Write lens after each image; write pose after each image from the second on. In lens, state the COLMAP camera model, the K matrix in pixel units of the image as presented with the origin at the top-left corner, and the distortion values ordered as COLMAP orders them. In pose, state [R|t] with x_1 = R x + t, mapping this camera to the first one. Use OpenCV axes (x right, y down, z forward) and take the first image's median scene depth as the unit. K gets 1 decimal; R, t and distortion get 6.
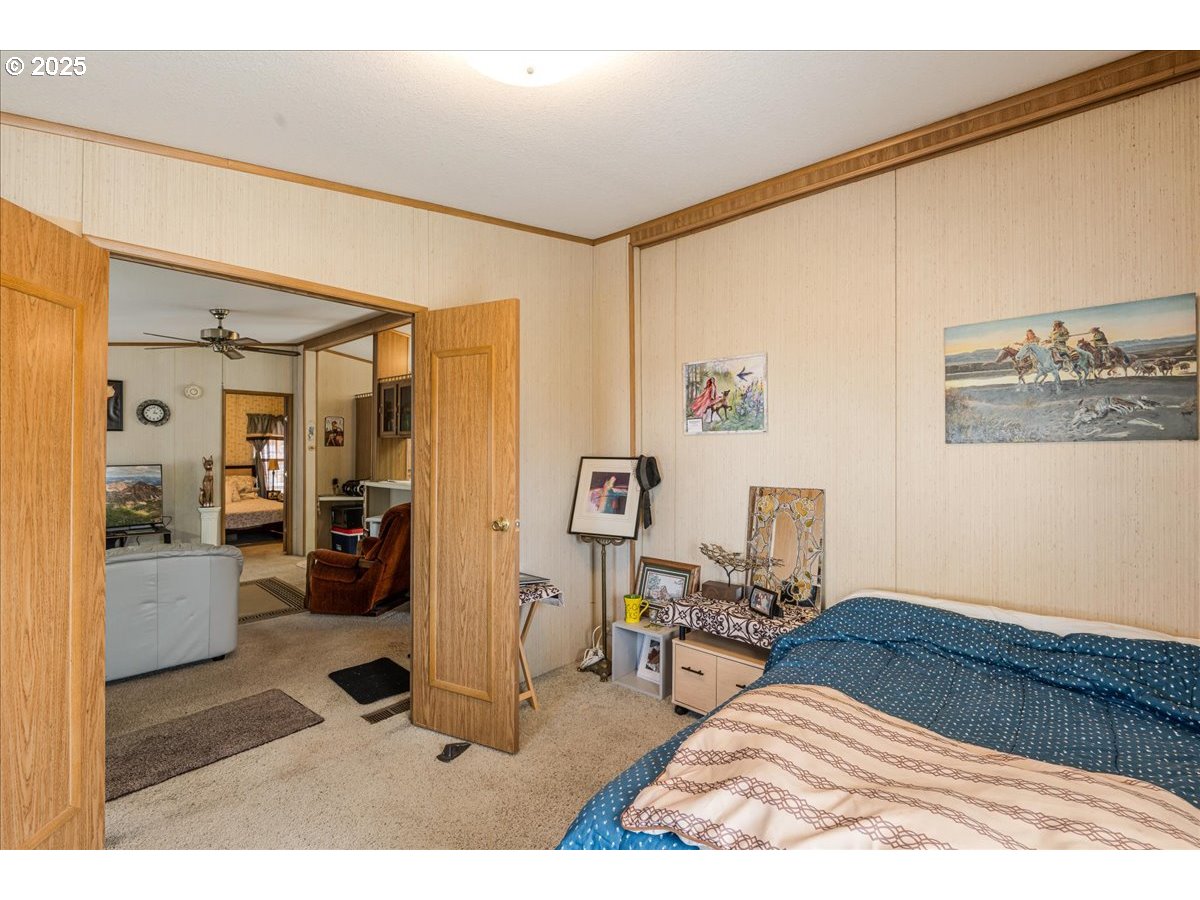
lens RADIAL K [[552.6, 0, 602.4], [0, 552.6, 454.5], [0, 0, 1]] dist [-0.001217, -0.000655]
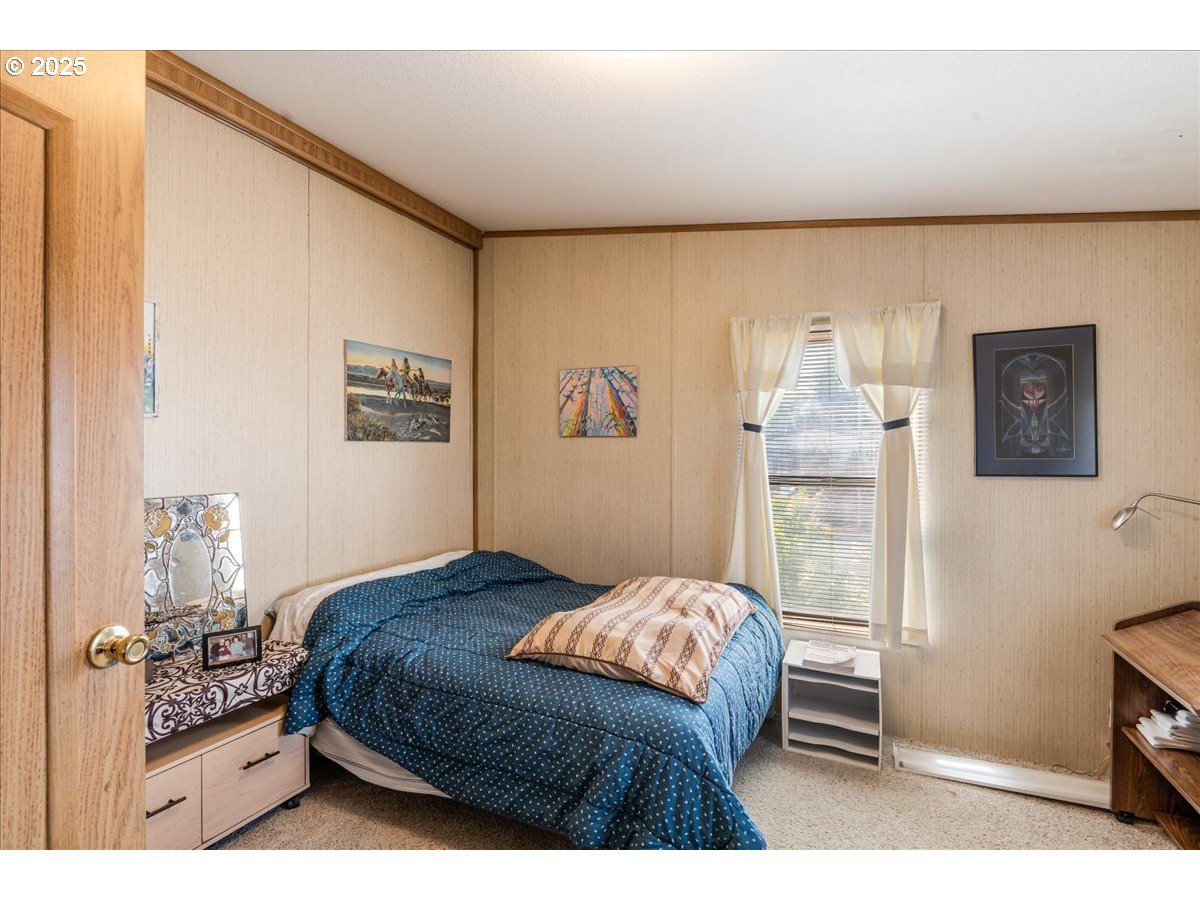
lens RADIAL K [[552.6, 0, 602.4], [0, 552.6, 454.5], [0, 0, 1]] dist [-0.001217, -0.000655]
pose [[-0.287348, -0.007956, 0.957793, -0.665928], [-0.000991, 0.999967, 0.008009, -0.000902], [-0.957826, 0.001352, -0.287346, 0.867331]]
